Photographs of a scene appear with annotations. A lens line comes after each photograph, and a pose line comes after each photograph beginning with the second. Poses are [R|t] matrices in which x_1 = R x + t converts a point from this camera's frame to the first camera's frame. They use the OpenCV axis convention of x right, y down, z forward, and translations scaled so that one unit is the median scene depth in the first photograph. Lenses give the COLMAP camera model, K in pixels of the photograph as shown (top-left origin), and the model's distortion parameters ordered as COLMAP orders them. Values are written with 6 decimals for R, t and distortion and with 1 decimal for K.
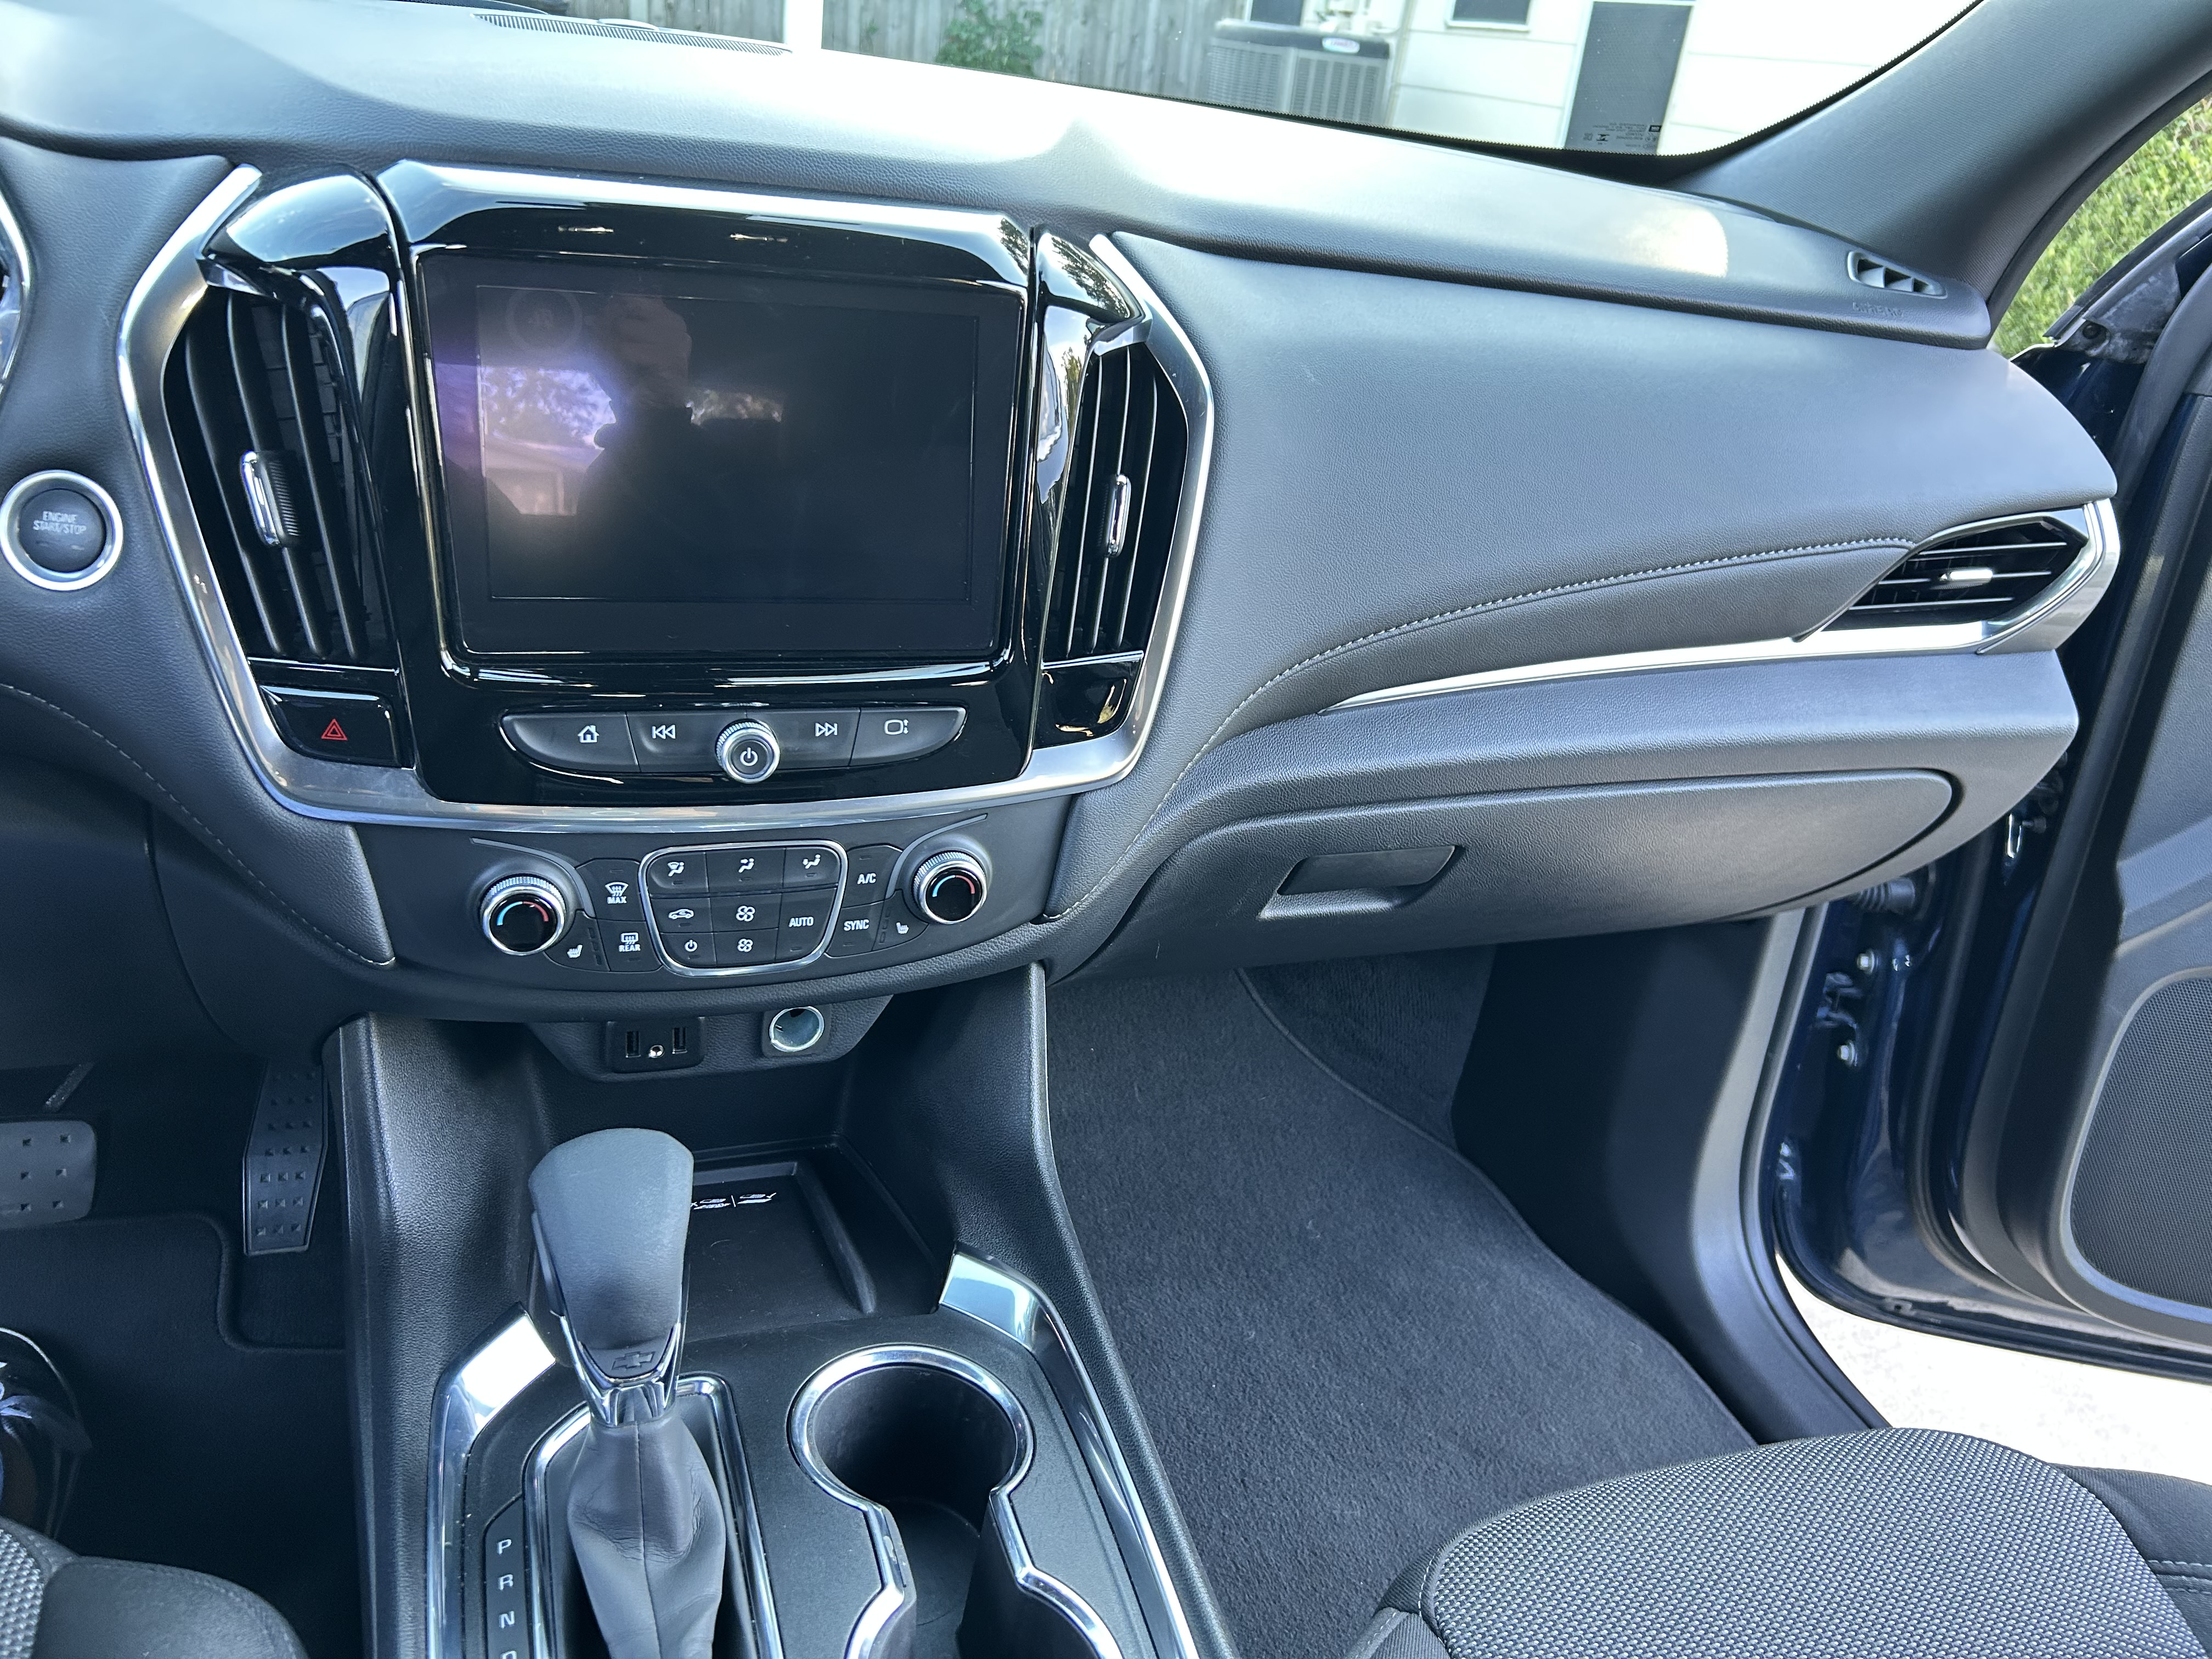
lens RADIAL K [[1673.5, 0, 1122.2], [0, 1673.5, 831.8], [0, 0, 1]] dist [0.034637, -0.033155]
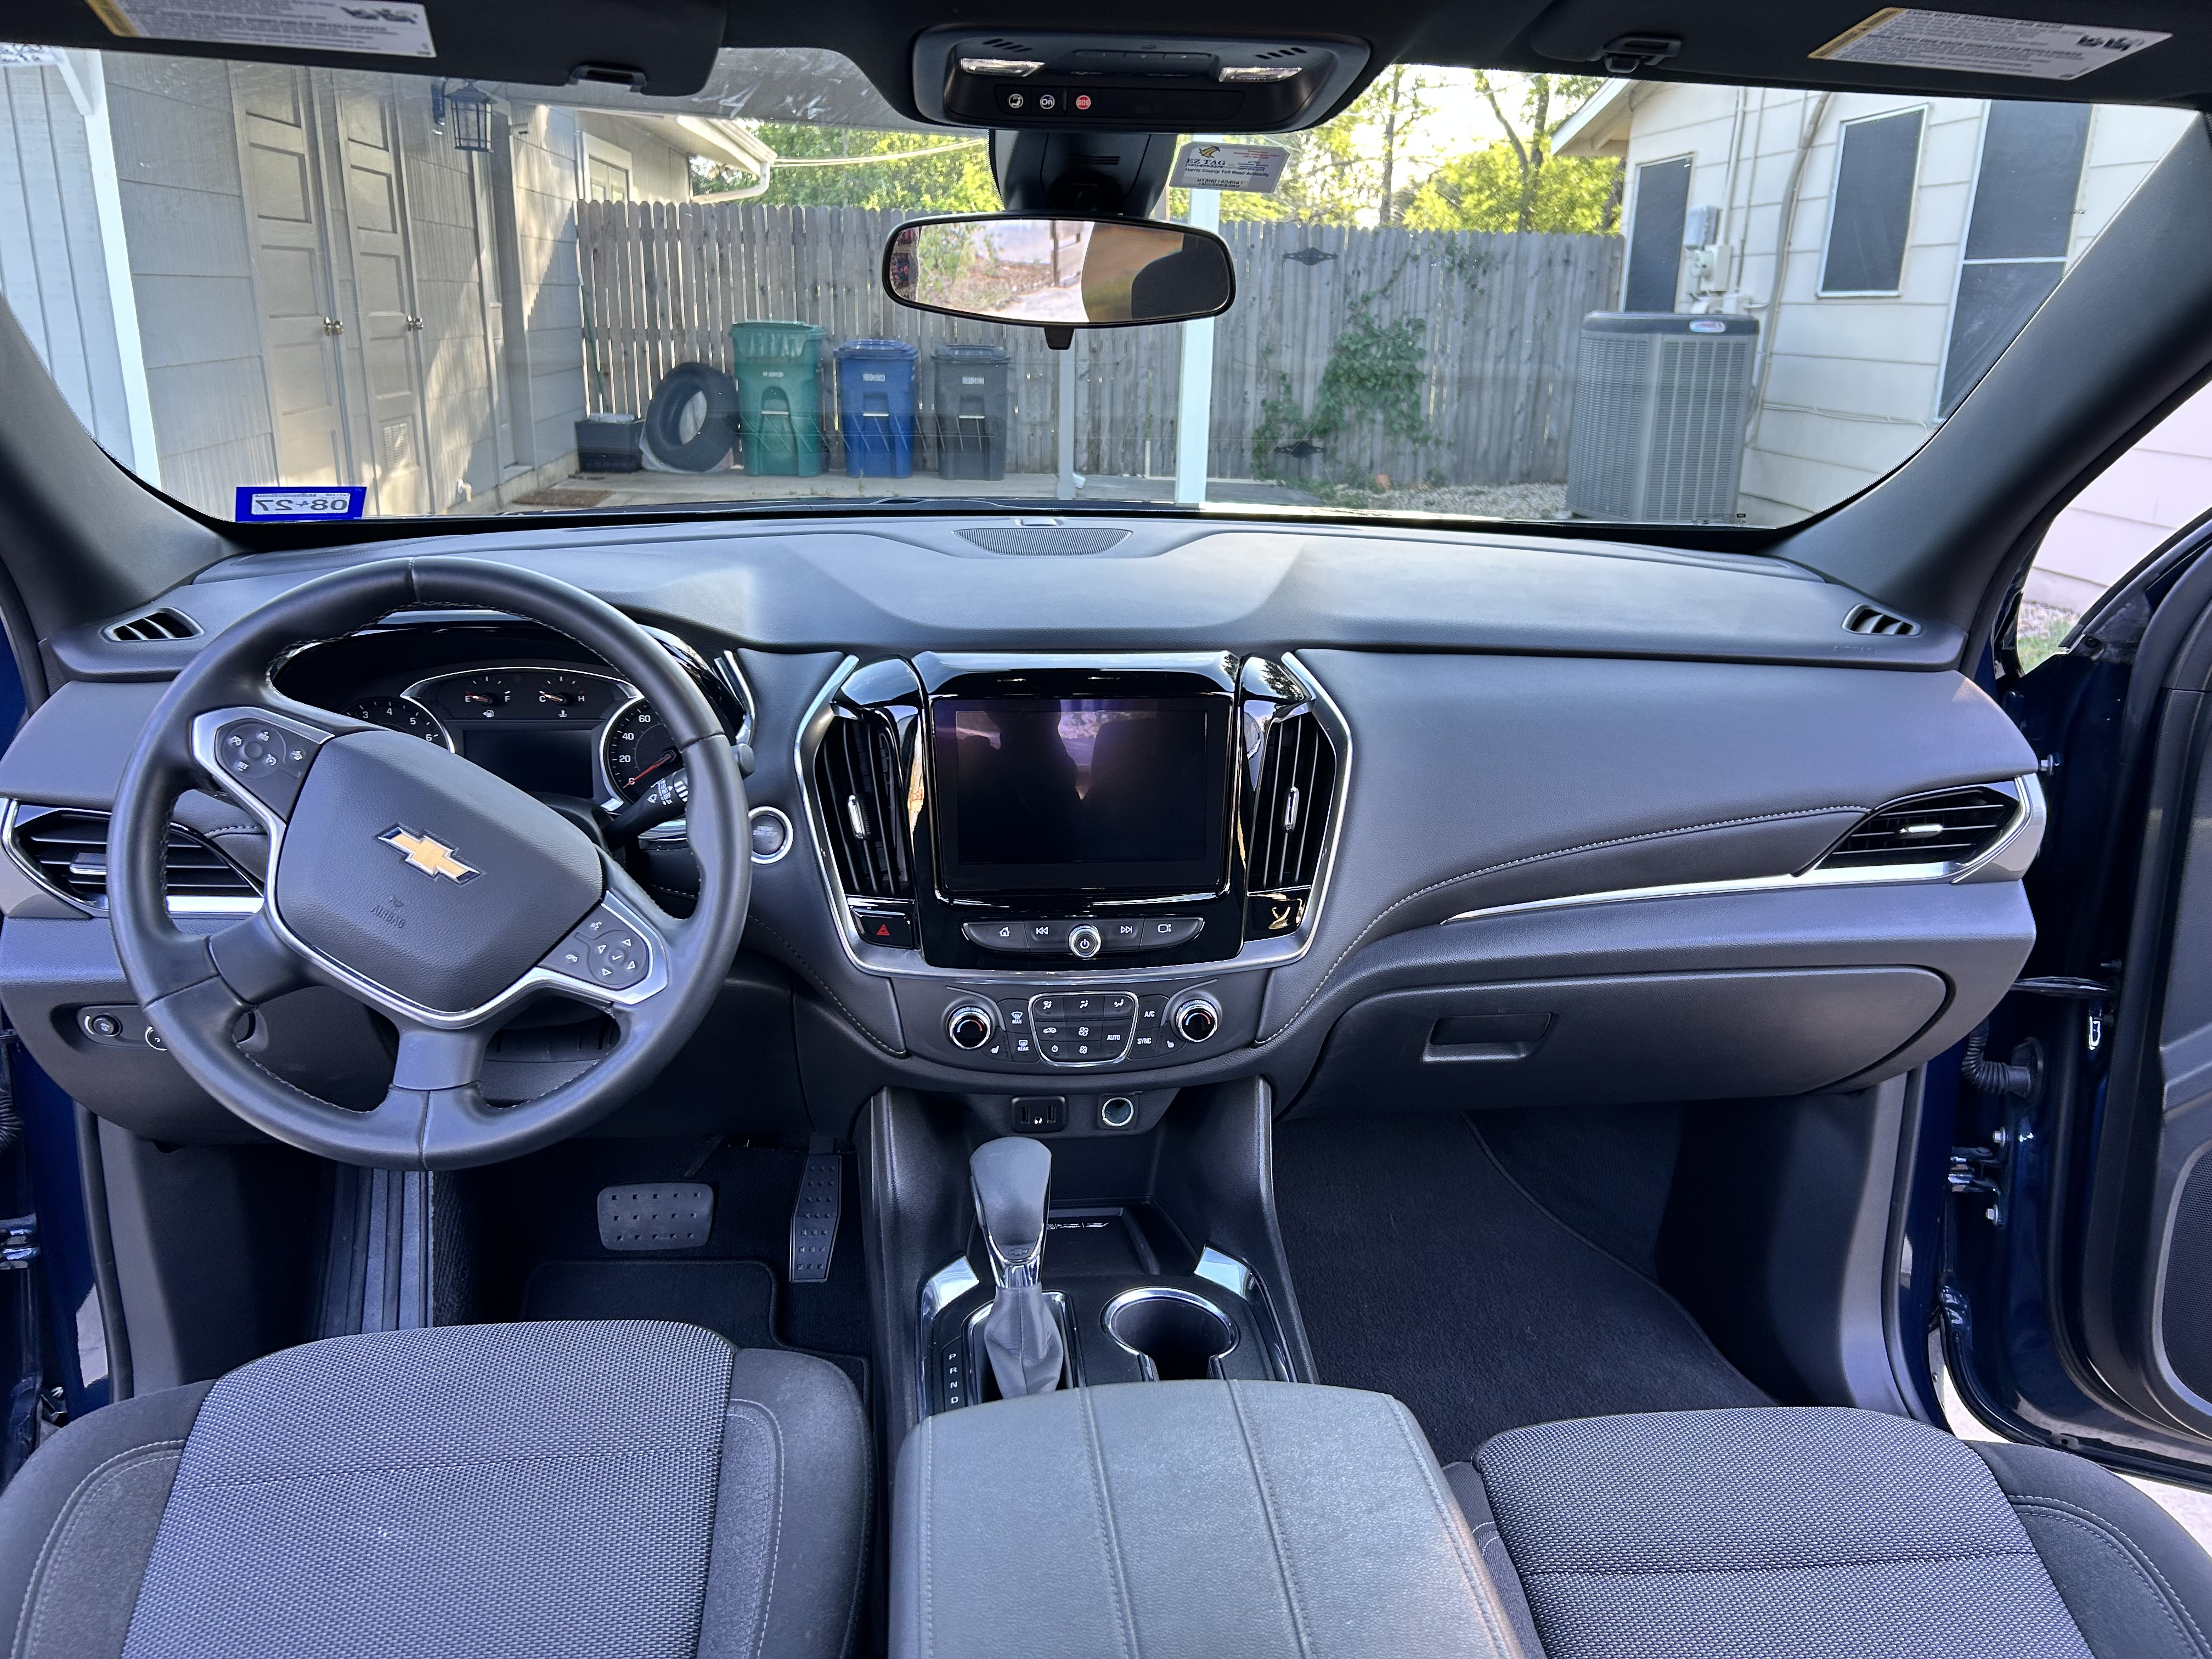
lens RADIAL K [[1673.5, 0, 1109.5], [0, 1673.5, 823.2], [0, 0, 1]] dist [0.034637, -0.033155]
pose [[0.969082, -0.023691, -0.245600, 0.206631], [-0.014511, 0.988185, -0.152579, 0.082622], [0.246313, 0.151426, 0.957288, -0.624552]]
